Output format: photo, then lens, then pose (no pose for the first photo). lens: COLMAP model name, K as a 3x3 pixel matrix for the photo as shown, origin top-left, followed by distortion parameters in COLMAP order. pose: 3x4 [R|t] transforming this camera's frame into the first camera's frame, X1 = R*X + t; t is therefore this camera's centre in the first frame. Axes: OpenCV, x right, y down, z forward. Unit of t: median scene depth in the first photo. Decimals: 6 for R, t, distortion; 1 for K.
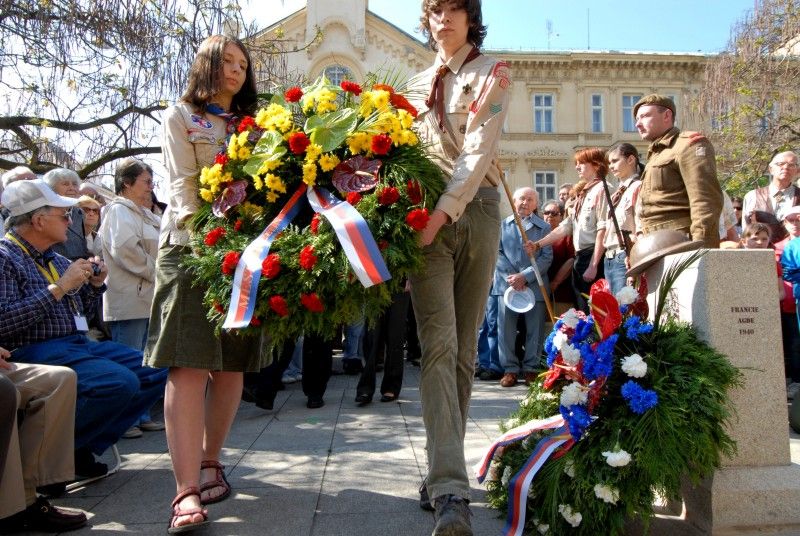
lens RADIAL K [[551.5, 0, 403.9], [0, 551.5, 273.3], [0, 0, 1]] dist [0.029291, 0.000182]
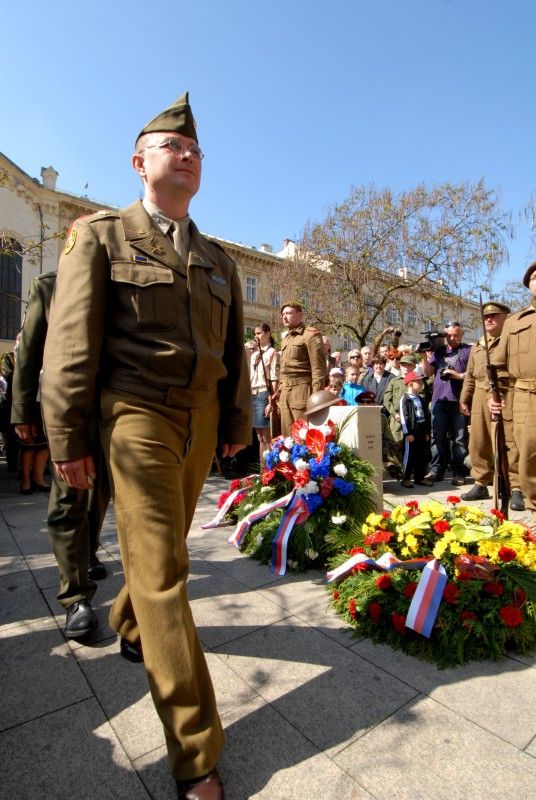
lens RADIAL K [[414.0, 0, 274.6], [0, 414.0, 395.3], [0, 0, 1]] dist [0.029872, -0.030888]
pose [[0.828932, 0.032780, 0.558388, -0.260120], [-0.045943, 0.998898, 0.009563, -0.042402], [-0.557459, -0.033581, 0.829525, -0.018287]]
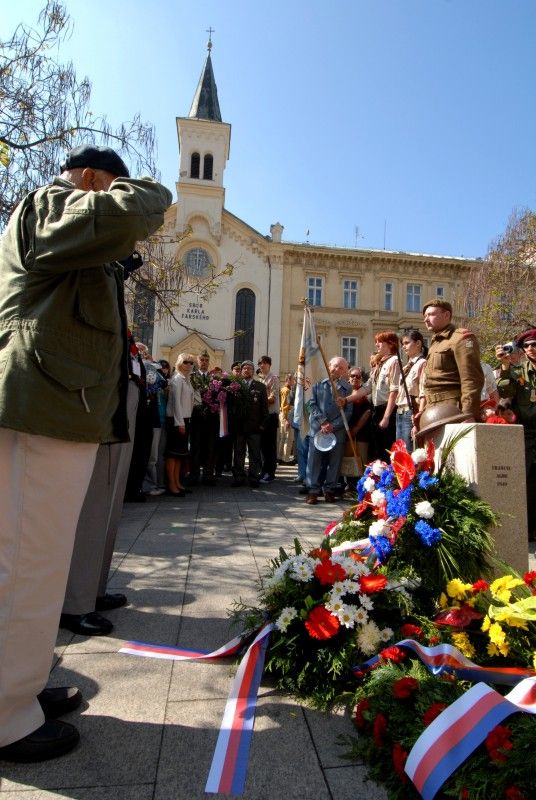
lens RADIAL K [[414.0, 0, 268.1], [0, 414.0, 404.4], [0, 0, 1]] dist [0.029872, -0.030888]
pose [[0.996801, 0.046966, 0.064671, -0.022207], [-0.046531, 0.998883, -0.008217, -0.030349], [-0.064985, 0.005181, 0.997873, -0.000328]]
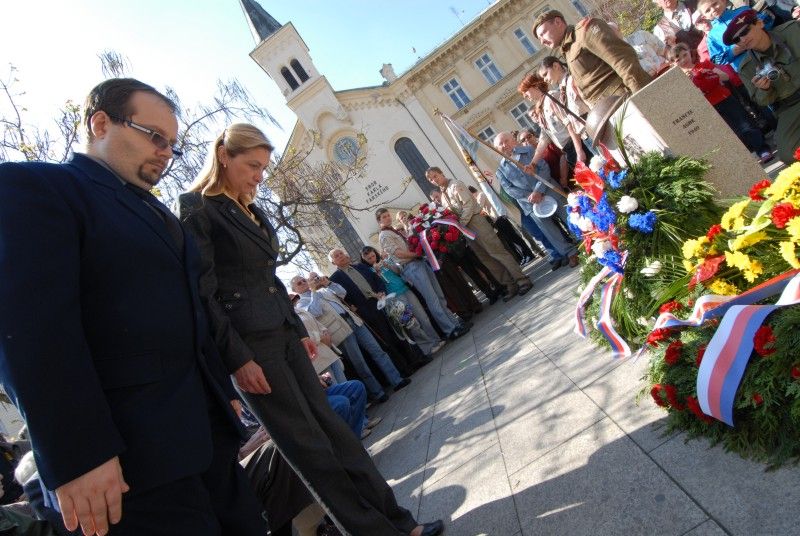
lens RADIAL K [[414.0, 0, 403.4], [0, 414.0, 270.1], [0, 0, 1]] dist [0.029872, -0.030888]
pose [[0.809326, -0.561224, -0.173256, 0.028391], [0.566343, 0.823845, -0.023119, 0.006170], [0.155711, -0.079411, 0.984605, -0.040863]]
